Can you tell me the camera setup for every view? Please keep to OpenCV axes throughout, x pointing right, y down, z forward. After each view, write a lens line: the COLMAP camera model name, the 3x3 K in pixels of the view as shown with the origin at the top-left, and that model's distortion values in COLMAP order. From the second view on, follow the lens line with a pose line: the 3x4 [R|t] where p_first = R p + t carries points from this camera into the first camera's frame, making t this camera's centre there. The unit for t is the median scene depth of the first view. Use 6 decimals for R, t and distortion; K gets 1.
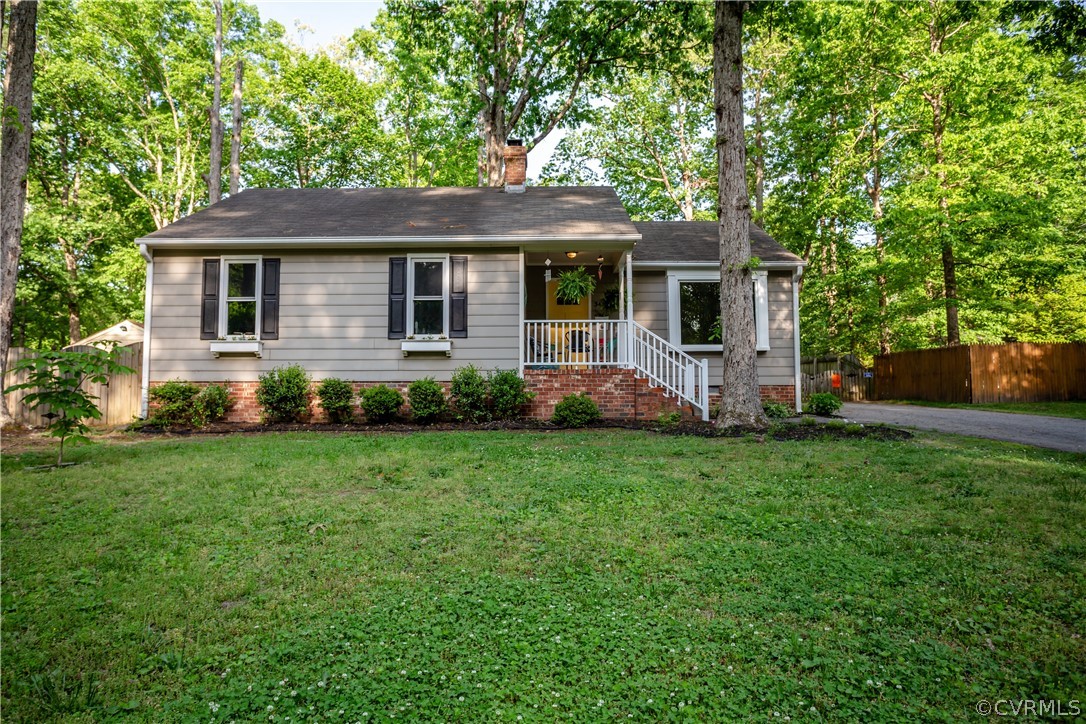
lens RADIAL K [[737.8, 0, 543.2], [0, 737.8, 364.8], [0, 0, 1]] dist [0.025642, -0.000456]
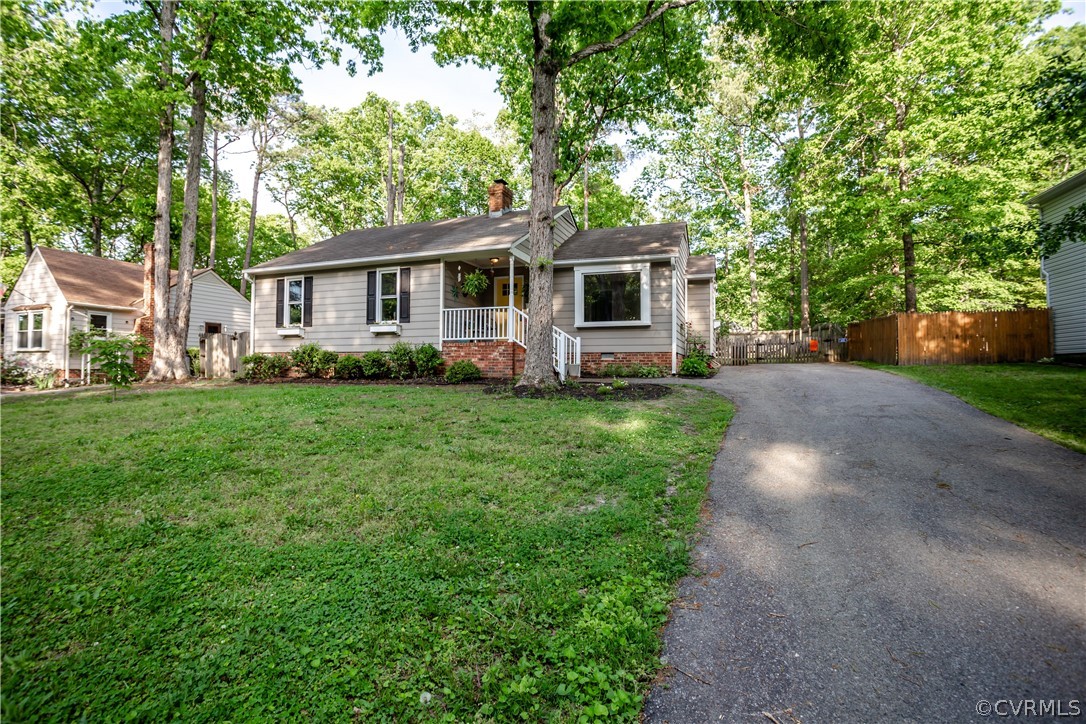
lens RADIAL K [[515.9, 0, 540.5], [0, 515.9, 368.2], [0, 0, 1]] dist [-0.000500, 0.001283]
pose [[0.939268, 0.005117, -0.343147, 0.501135], [0.017136, 0.997942, 0.061787, -0.004156], [0.342757, -0.063914, 0.937247, 0.102908]]
